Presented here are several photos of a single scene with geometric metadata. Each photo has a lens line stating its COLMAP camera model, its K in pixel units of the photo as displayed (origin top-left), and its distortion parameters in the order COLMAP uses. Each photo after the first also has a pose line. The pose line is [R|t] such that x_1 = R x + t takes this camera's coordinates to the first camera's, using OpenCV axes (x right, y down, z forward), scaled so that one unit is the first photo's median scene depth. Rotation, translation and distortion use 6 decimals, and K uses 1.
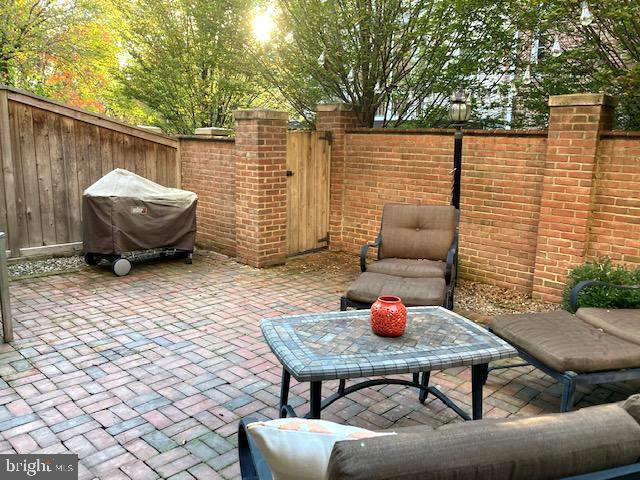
lens RADIAL K [[525.1, 0, 321.1], [0, 525.1, 232.0], [0, 0, 1]] dist [0.079039, -0.137749]
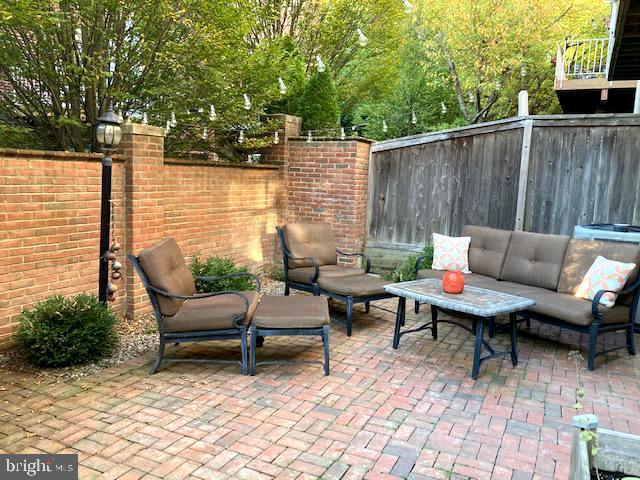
lens RADIAL K [[525.1, 0, 321.1], [0, 525.1, 232.0], [0, 0, 1]] dist [0.079039, -0.137749]
pose [[-0.296253, -0.147531, 0.943646, -0.666522], [0.130648, 0.972452, 0.193051, -0.191582], [-0.946132, 0.180477, -0.268817, 0.918658]]
